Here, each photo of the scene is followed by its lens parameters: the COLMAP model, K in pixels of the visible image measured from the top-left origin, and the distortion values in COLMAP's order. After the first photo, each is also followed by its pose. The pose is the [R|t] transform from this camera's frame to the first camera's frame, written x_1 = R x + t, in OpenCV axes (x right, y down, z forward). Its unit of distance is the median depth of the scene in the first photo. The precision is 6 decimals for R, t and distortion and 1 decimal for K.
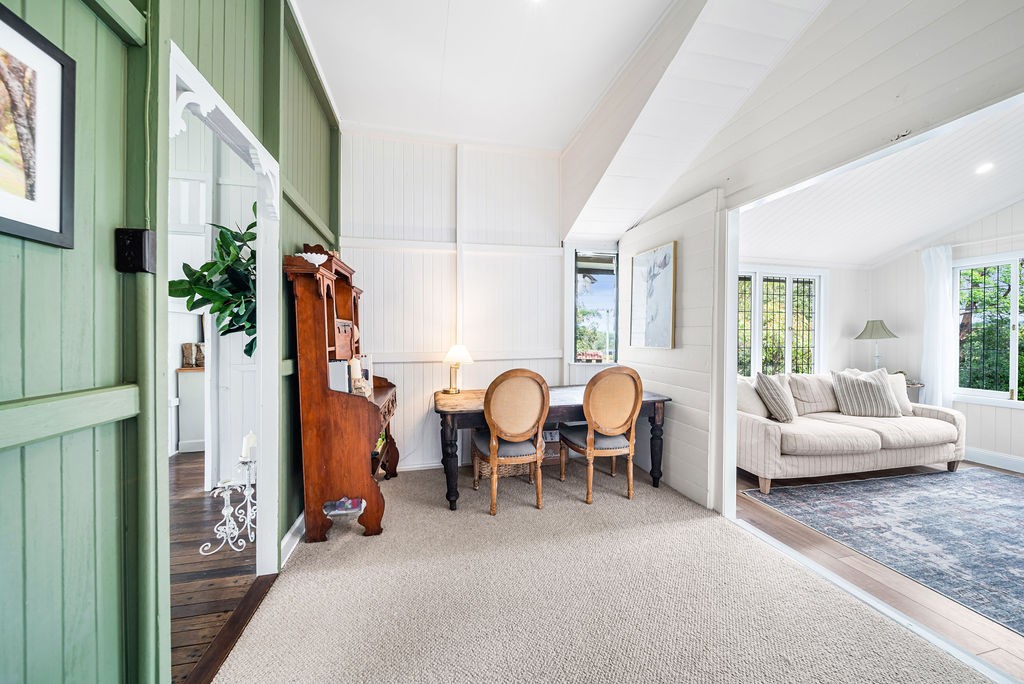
lens RADIAL K [[366.7, 0, 507.7], [0, 366.7, 341.0], [0, 0, 1]] dist [-0.023113, 0.000093]
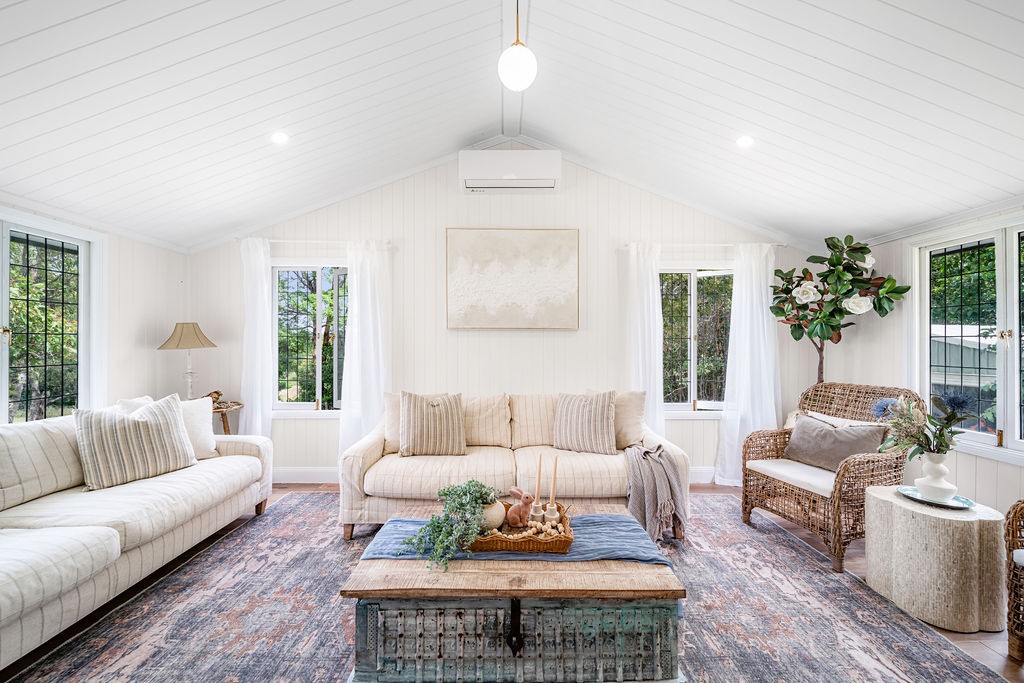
lens RADIAL K [[366.7, 0, 507.7], [0, 366.7, 340.5], [0, 0, 1]] dist [-0.023113, 0.000093]
pose [[0.211370, 0.002979, 0.977402, 0.532248], [0.004139, 0.999984, -0.003943, -0.019552], [-0.977397, 0.004879, 0.211354, 0.252031]]
